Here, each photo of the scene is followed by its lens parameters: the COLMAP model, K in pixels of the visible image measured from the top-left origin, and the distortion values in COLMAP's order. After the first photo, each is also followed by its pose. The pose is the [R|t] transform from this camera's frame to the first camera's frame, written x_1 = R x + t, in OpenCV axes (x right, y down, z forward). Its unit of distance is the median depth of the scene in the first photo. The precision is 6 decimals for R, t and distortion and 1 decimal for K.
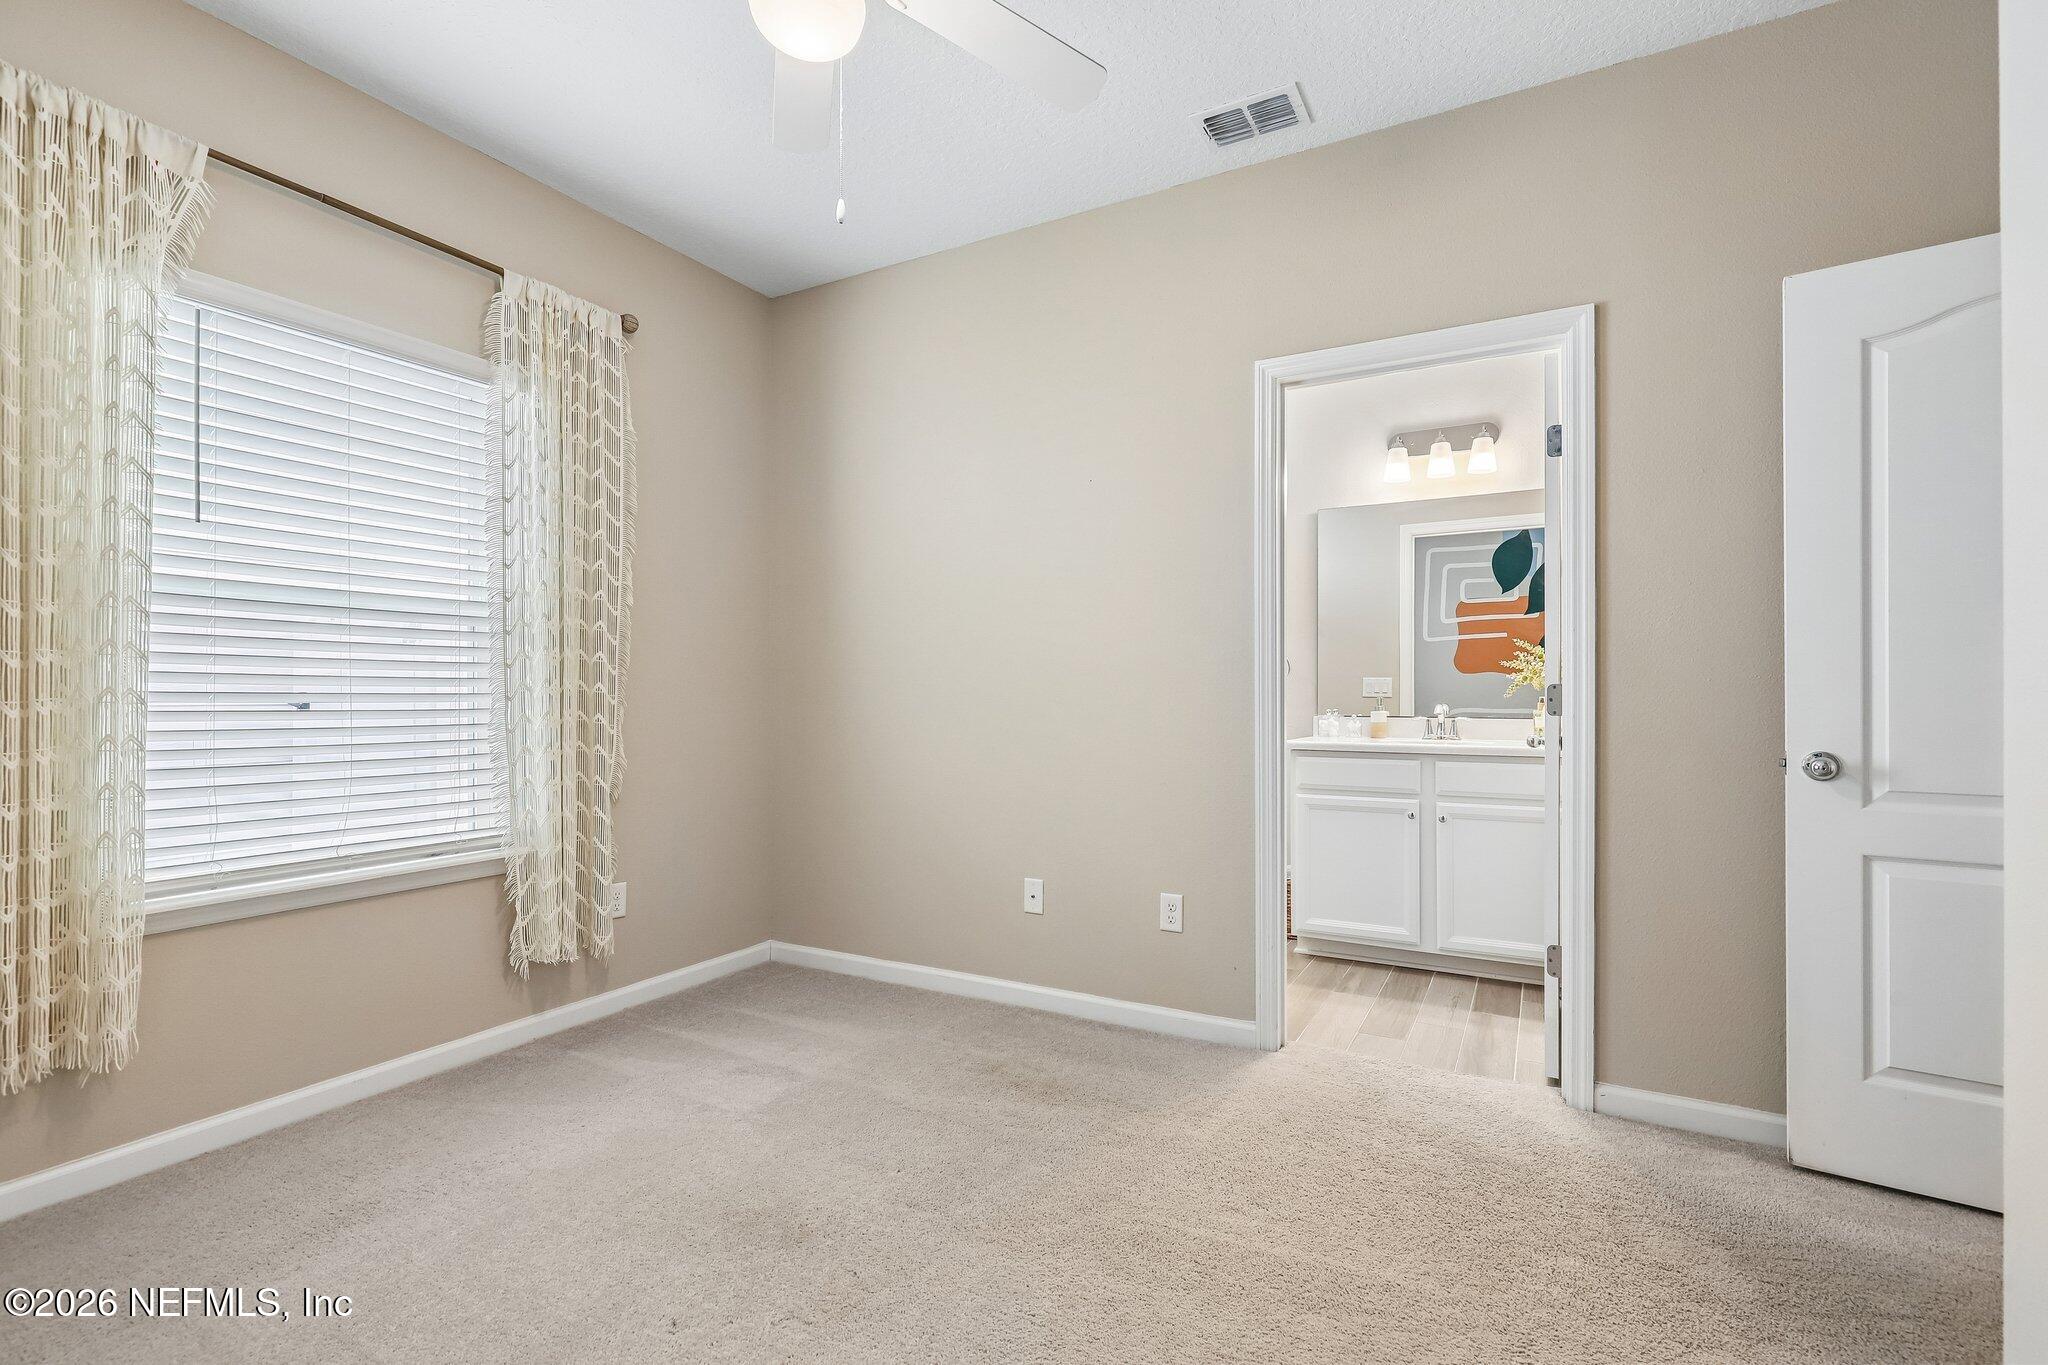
lens RADIAL K [[912.1, 0, 1024.0], [0, 912.1, 682.5], [0, 0, 1]] dist [-0.000193, 0.000127]
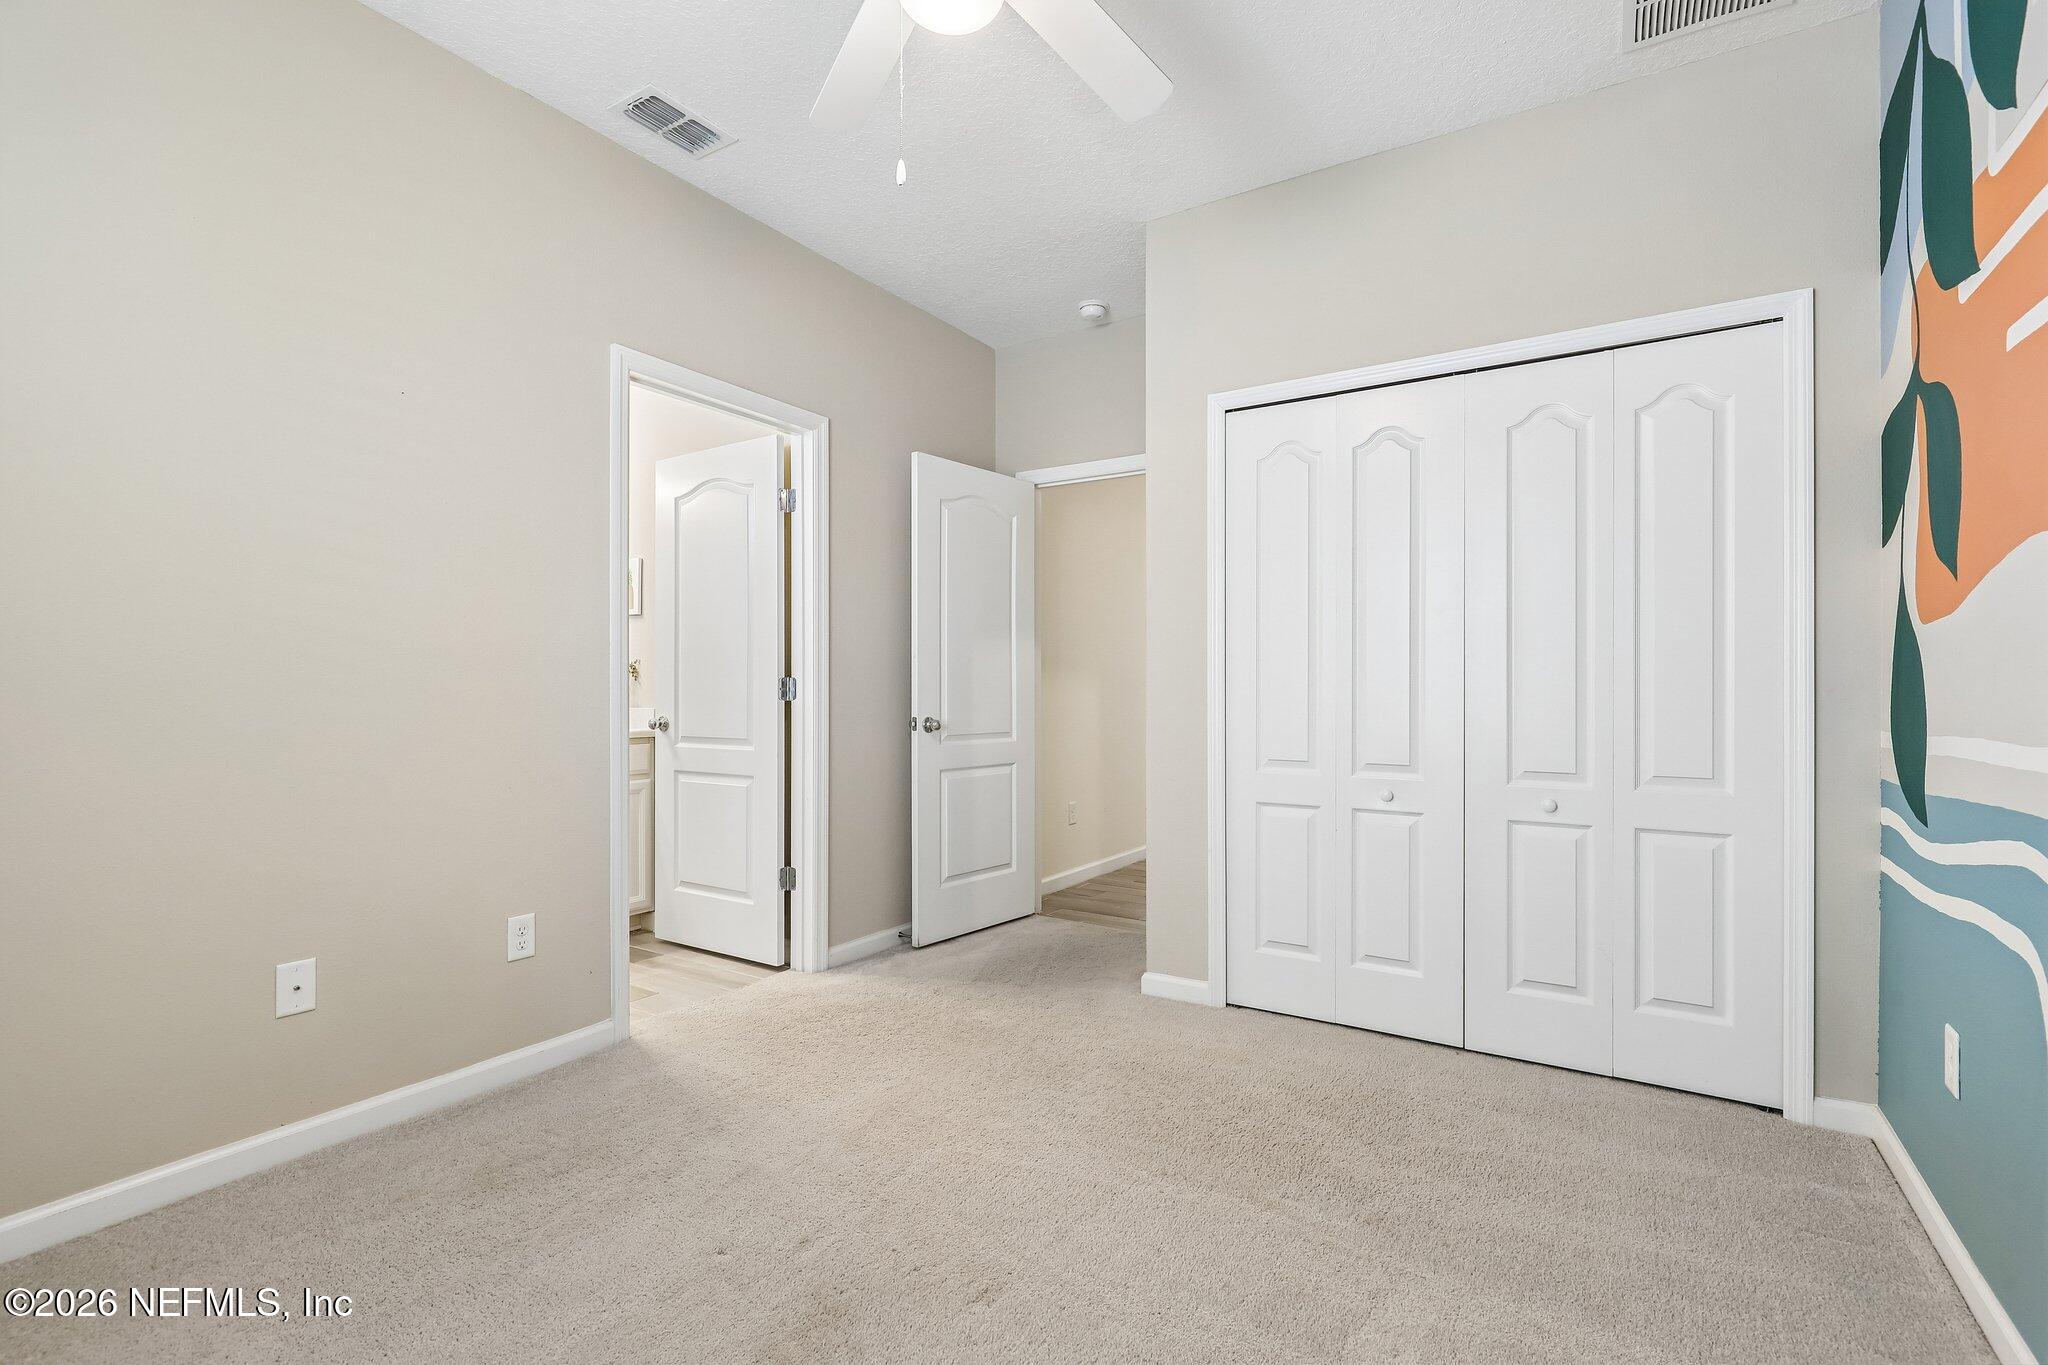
lens RADIAL K [[912.1, 0, 1024.0], [0, 912.1, 682.5], [0, 0, 1]] dist [-0.000193, 0.000127]
pose [[0.077825, 0.007586, 0.996938, -0.735097], [-0.014605, 0.999872, -0.006468, 0.011947], [-0.996860, -0.014057, 0.077926, 0.515206]]
